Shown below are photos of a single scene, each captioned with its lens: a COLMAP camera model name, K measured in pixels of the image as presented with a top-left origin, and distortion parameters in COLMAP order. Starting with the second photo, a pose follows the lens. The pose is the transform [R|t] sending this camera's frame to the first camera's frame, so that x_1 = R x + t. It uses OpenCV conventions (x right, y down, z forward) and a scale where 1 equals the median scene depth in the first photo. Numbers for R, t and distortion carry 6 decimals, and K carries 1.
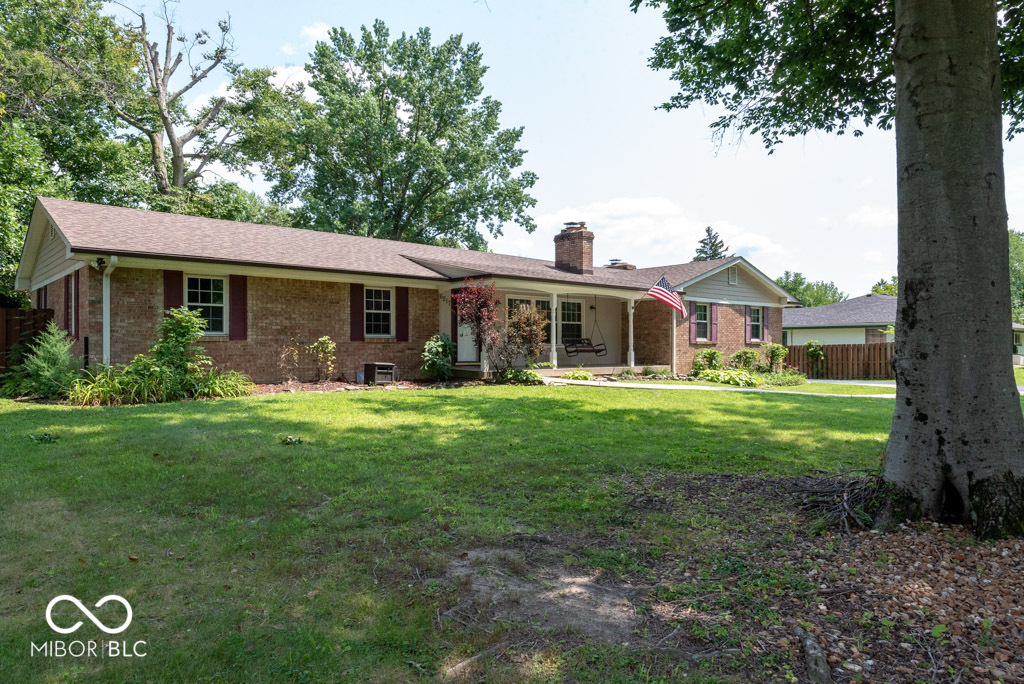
lens RADIAL K [[672.9, 0, 504.7], [0, 672.9, 351.5], [0, 0, 1]] dist [0.025300, -0.012746]
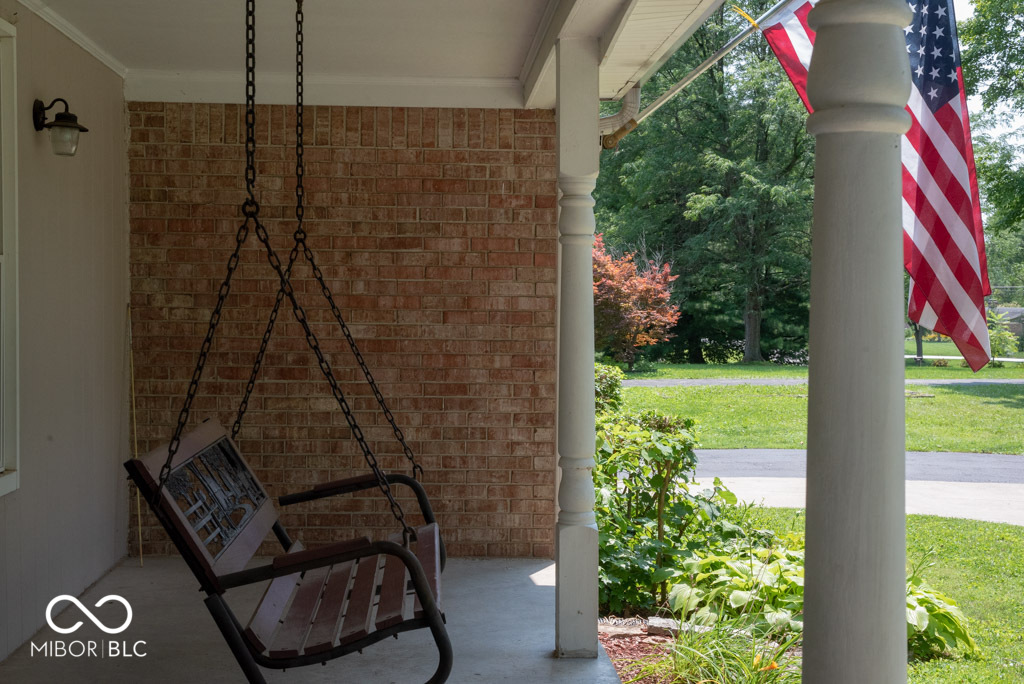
lens RADIAL K [[1465.4, 0, 512.5], [0, 1465.4, 340.8], [0, 0, 1]] dist [0.012501, 0.000000]
pose [[0.595750, -0.020754, 0.802902, -0.017451], [0.002734, 0.999713, 0.023812, -0.034596], [-0.803165, -0.011991, 0.595636, 0.806400]]
